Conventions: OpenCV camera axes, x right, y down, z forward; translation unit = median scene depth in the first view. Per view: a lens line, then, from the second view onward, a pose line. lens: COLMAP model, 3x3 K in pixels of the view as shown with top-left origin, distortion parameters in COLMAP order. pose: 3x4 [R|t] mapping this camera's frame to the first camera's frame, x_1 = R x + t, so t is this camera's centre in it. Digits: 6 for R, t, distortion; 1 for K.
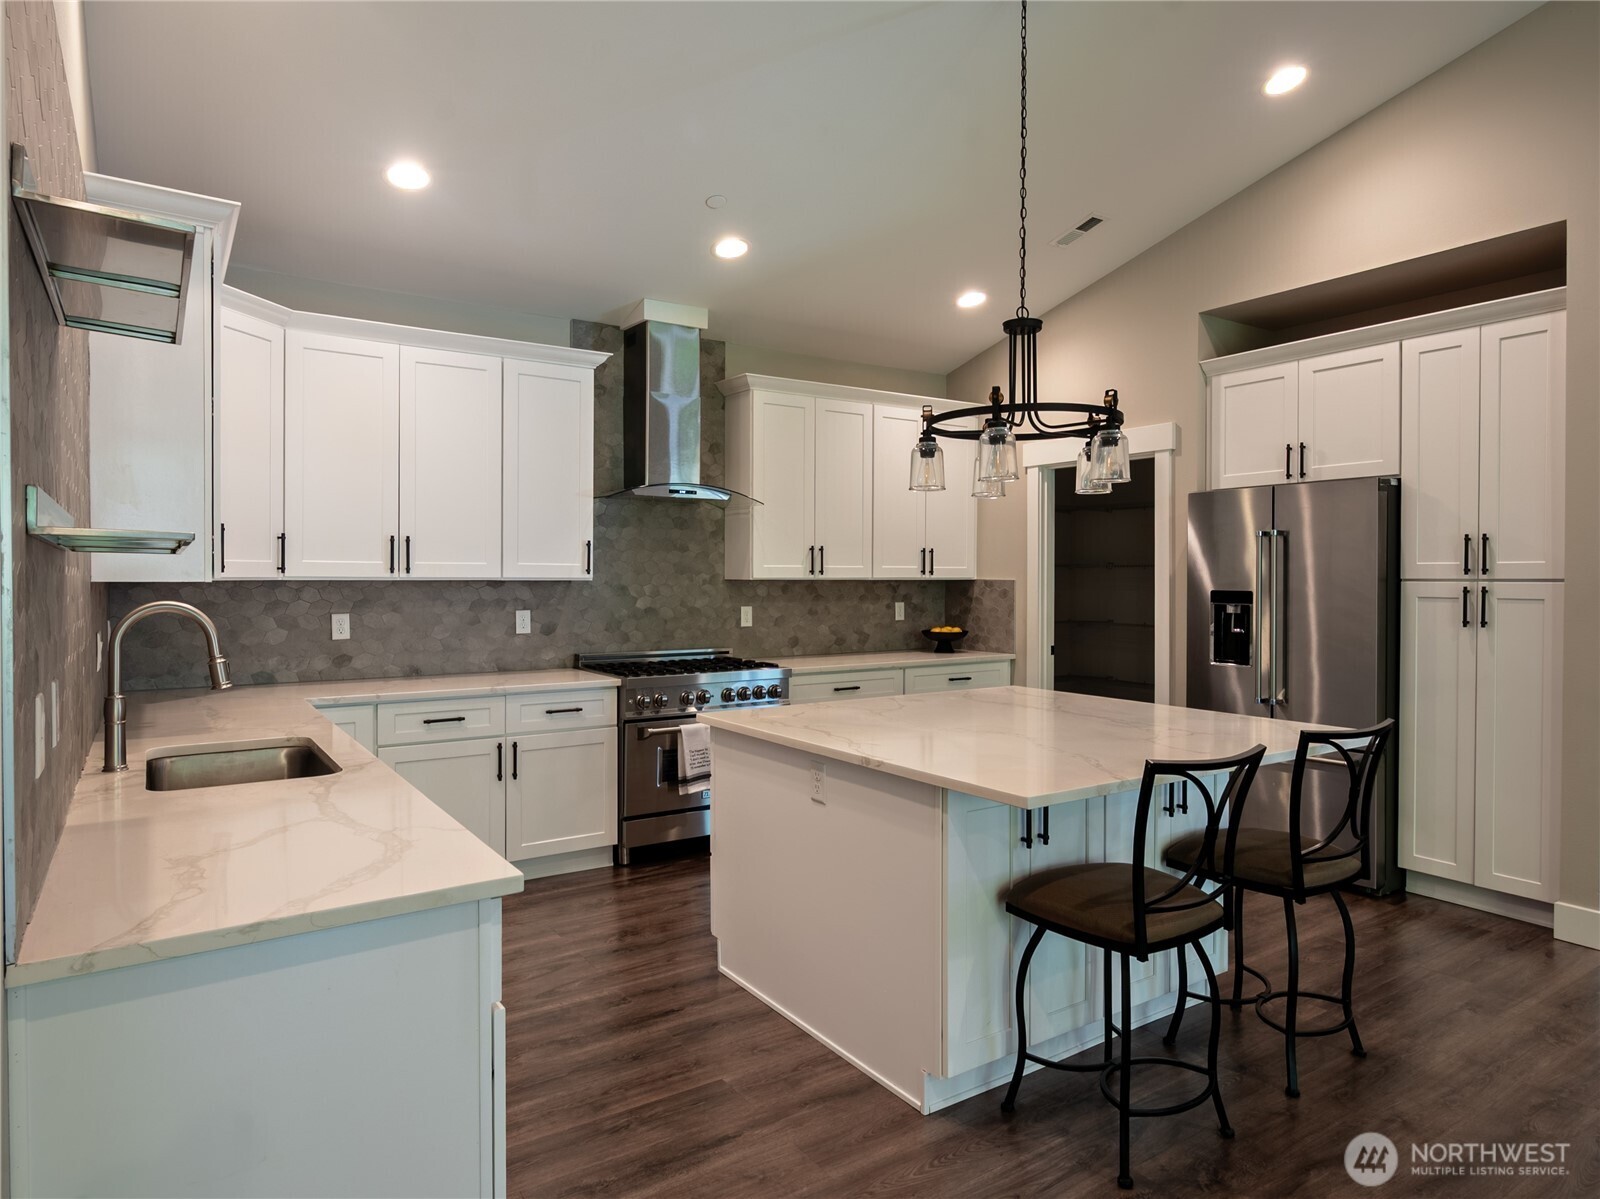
lens RADIAL K [[962.5, 0, 802.2], [0, 962.5, 599.7], [0, 0, 1]] dist [0.004552, 0.002151]
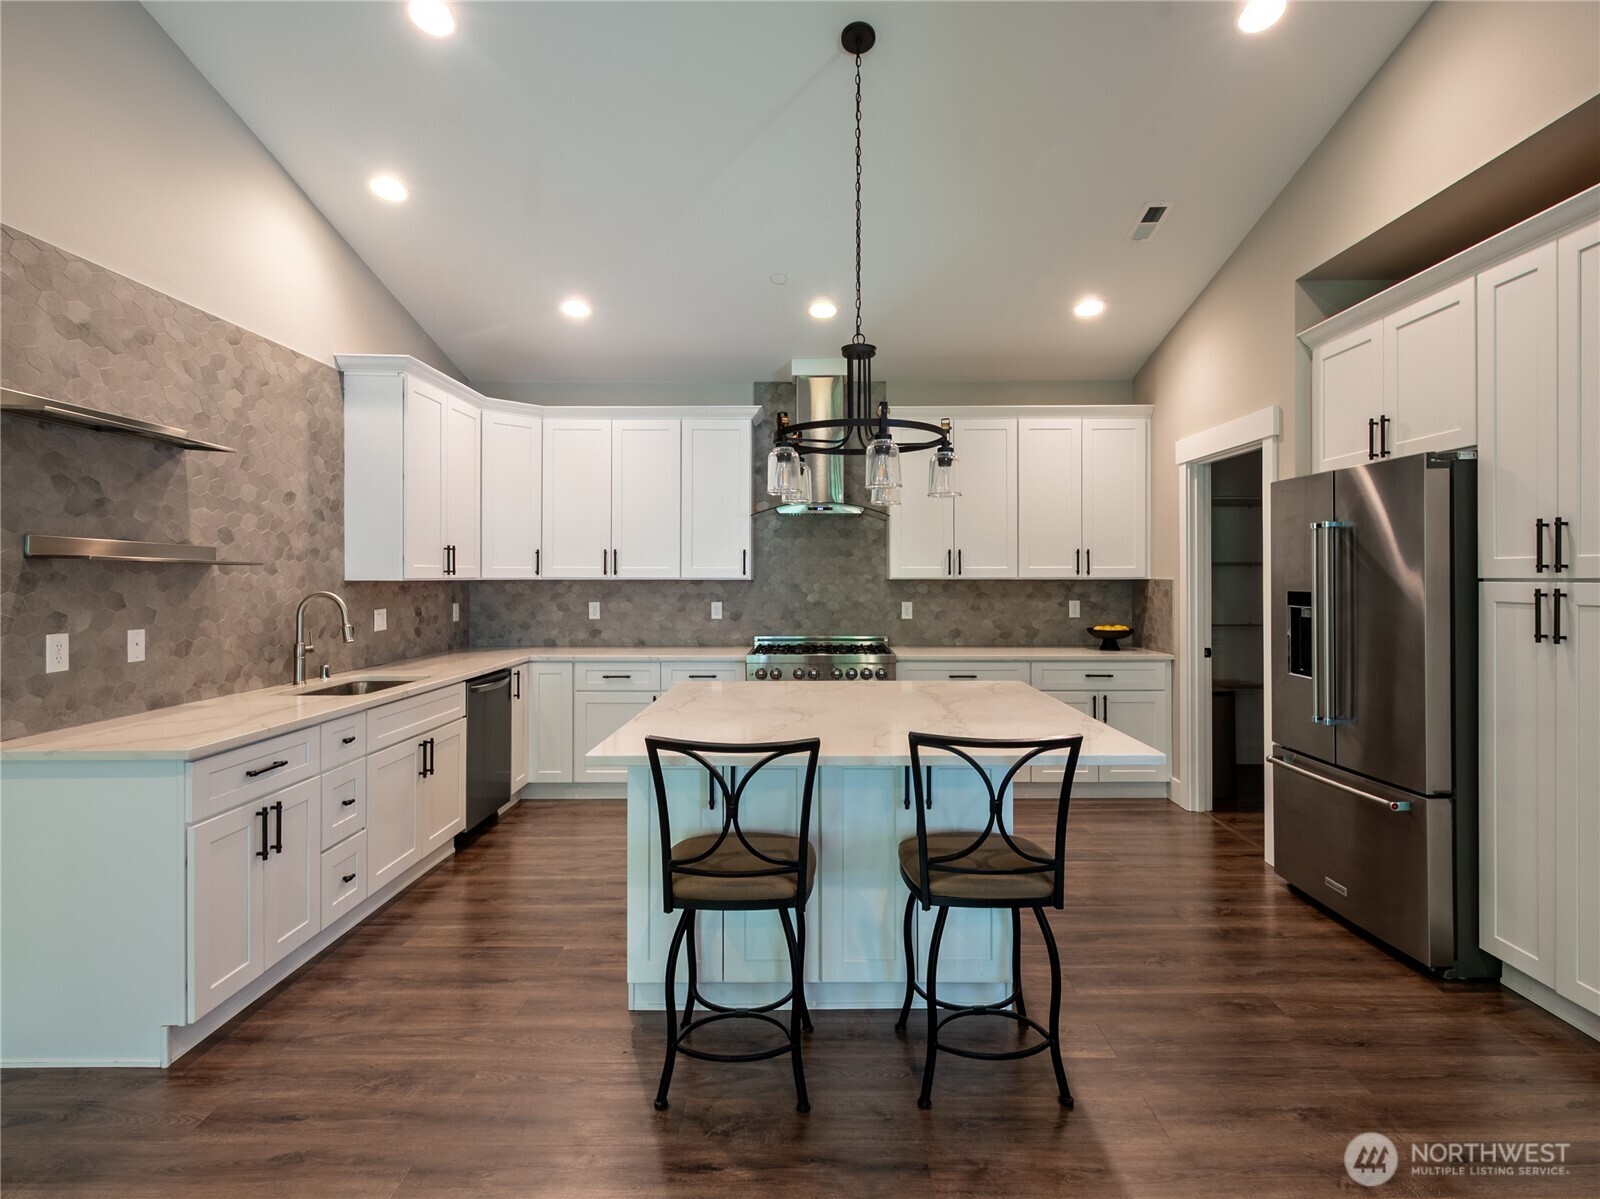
lens RADIAL K [[806.4, 0, 801.9], [0, 806.4, 584.0], [0, 0, 1]] dist [0.005589, -0.003148]
pose [[0.828493, 0.003046, -0.559992, 0.454255], [-0.011298, 0.999873, -0.011276, -0.002757], [0.559886, 0.015669, 0.828421, 0.128721]]
